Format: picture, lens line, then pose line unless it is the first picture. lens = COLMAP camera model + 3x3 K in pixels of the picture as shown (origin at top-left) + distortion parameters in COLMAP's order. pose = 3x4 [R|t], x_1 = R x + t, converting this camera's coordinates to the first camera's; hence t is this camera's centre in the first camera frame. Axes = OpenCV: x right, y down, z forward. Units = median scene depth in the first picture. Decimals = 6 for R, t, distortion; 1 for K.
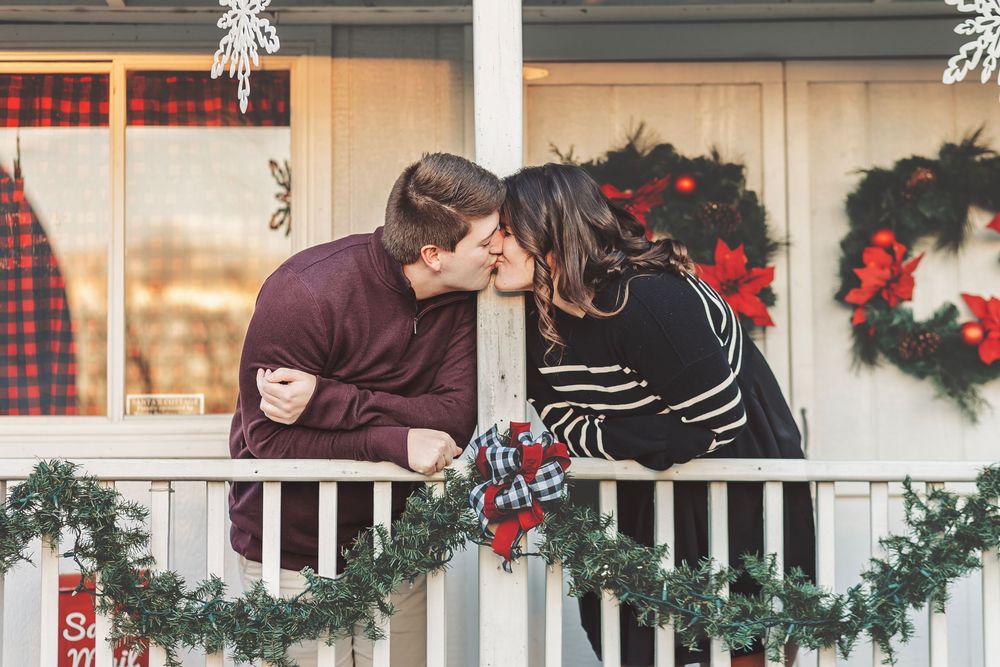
lens RADIAL K [[2545.5, 0, 503.1], [0, 2545.5, 285.8], [0, 0, 1]] dist [0.020176, -0.583772]
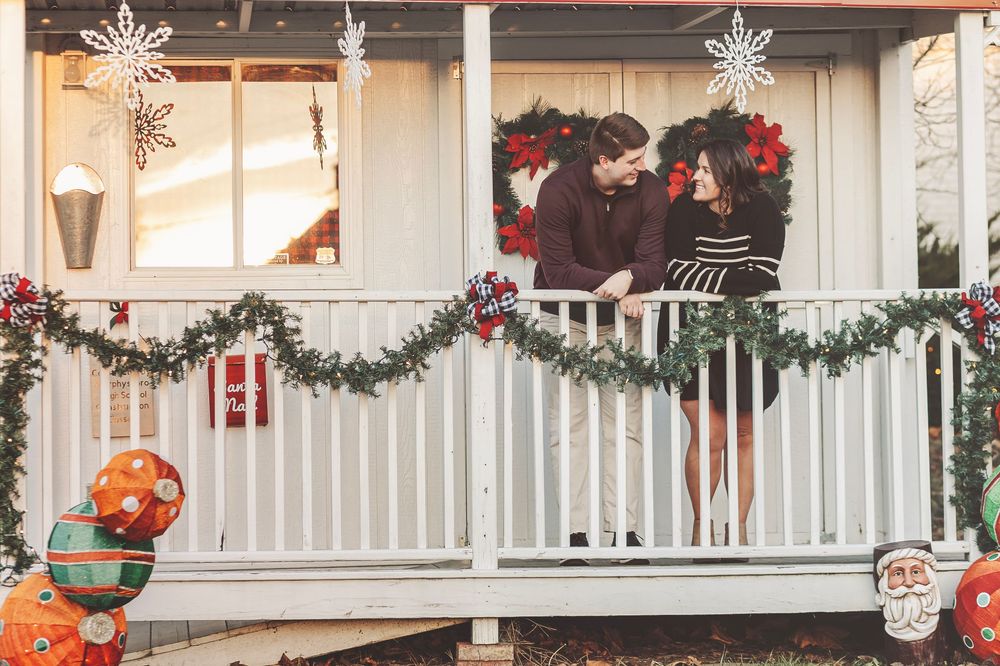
lens RADIAL K [[2573.5, 0, 502.1], [0, 2573.5, 303.5], [0, 0, 1]] dist [-0.040506, -0.064823]
pose [[0.996973, -0.002792, 0.077697, -0.137554], [-0.002983, 0.997245, 0.074112, -0.067370], [-0.077690, -0.074120, 0.994219, -0.954121]]
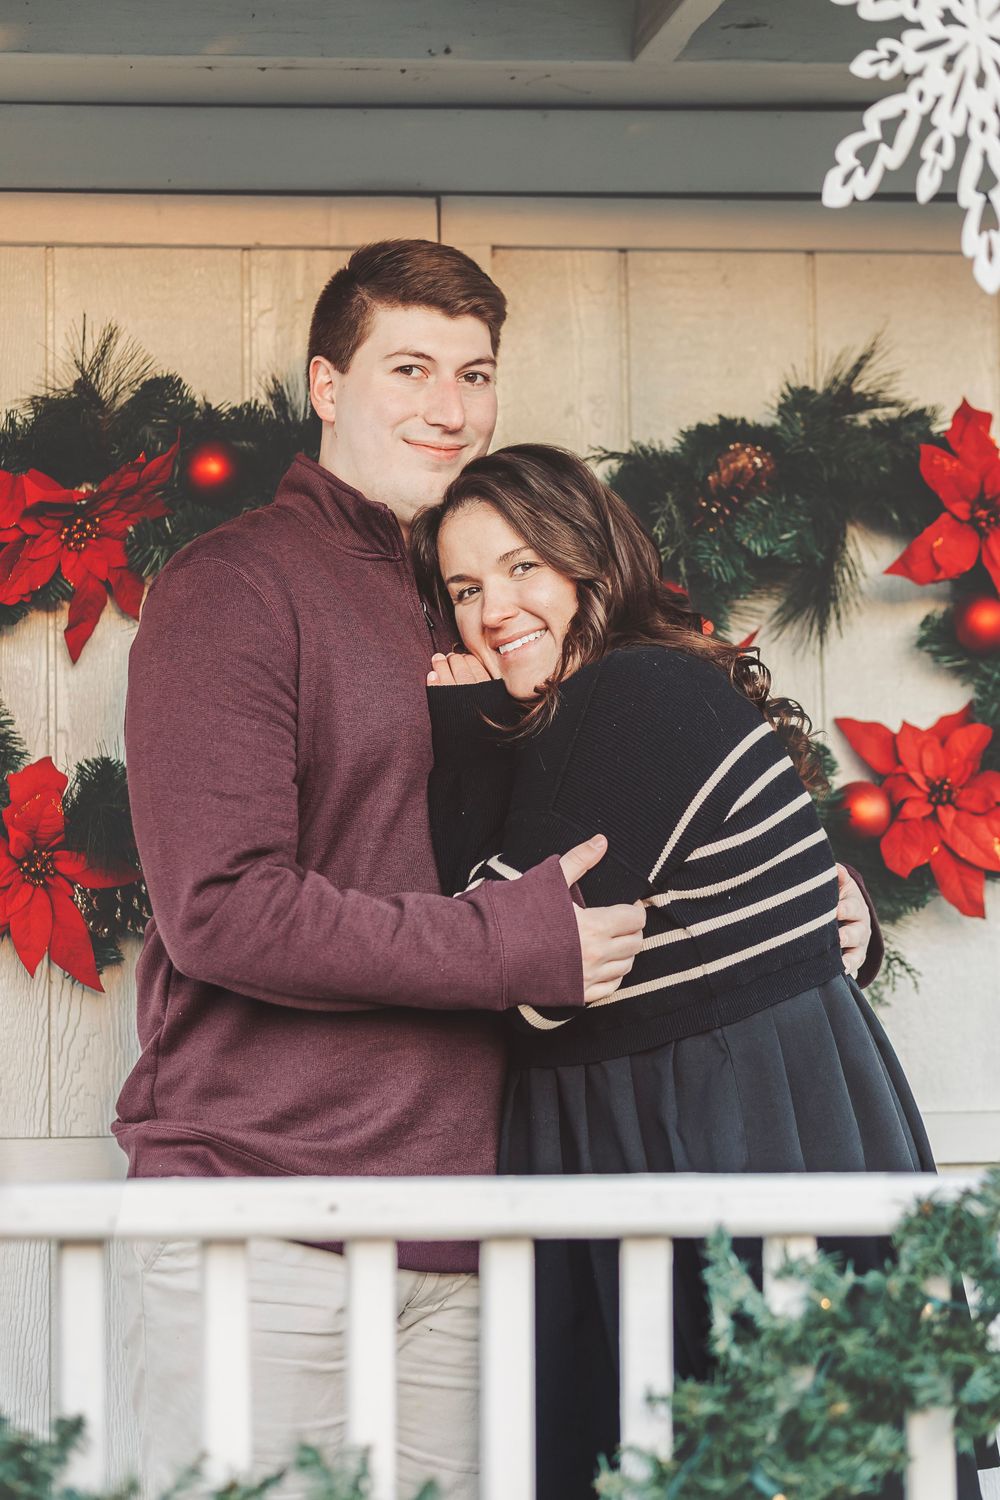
lens RADIAL K [[3665.8, 0, 500.0], [0, 3665.8, 750.0], [0, 0, 1]] dist [-0.092868, -0.901527]
pose [[0.993965, 0.005296, 0.109574, 0.065962], [-0.007894, 0.999698, 0.023291, -0.008618], [-0.109418, -0.024015, 0.993706, 0.463708]]
